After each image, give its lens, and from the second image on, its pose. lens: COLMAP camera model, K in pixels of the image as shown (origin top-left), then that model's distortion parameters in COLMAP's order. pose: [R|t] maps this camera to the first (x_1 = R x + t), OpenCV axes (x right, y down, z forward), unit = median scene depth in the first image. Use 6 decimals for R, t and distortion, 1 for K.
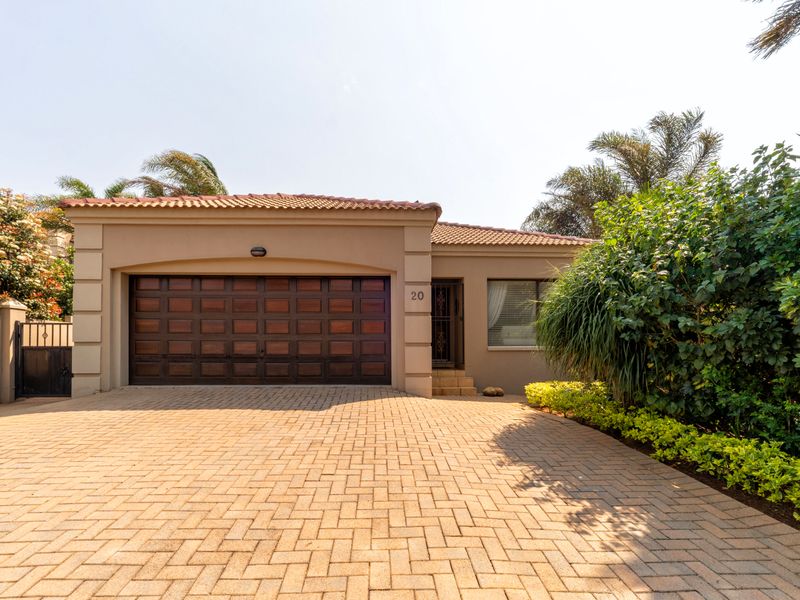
lens RADIAL K [[365.4, 0, 398.7], [0, 365.4, 311.1], [0, 0, 1]] dist [-0.010053, 0.000390]
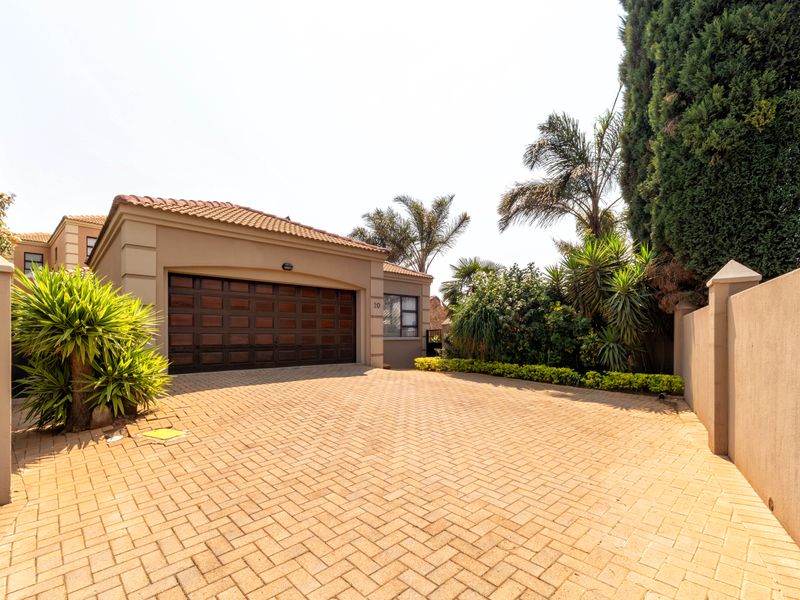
lens RADIAL K [[358.9, 0, 403.0], [0, 358.9, 300.6], [0, 0, 1]] dist [-0.002564, 0.000342]
pose [[0.755869, 0.060391, 0.651932, -0.888114], [-0.052757, 0.998117, -0.031291, -0.019102], [-0.652594, -0.010742, 0.757632, -0.265794]]
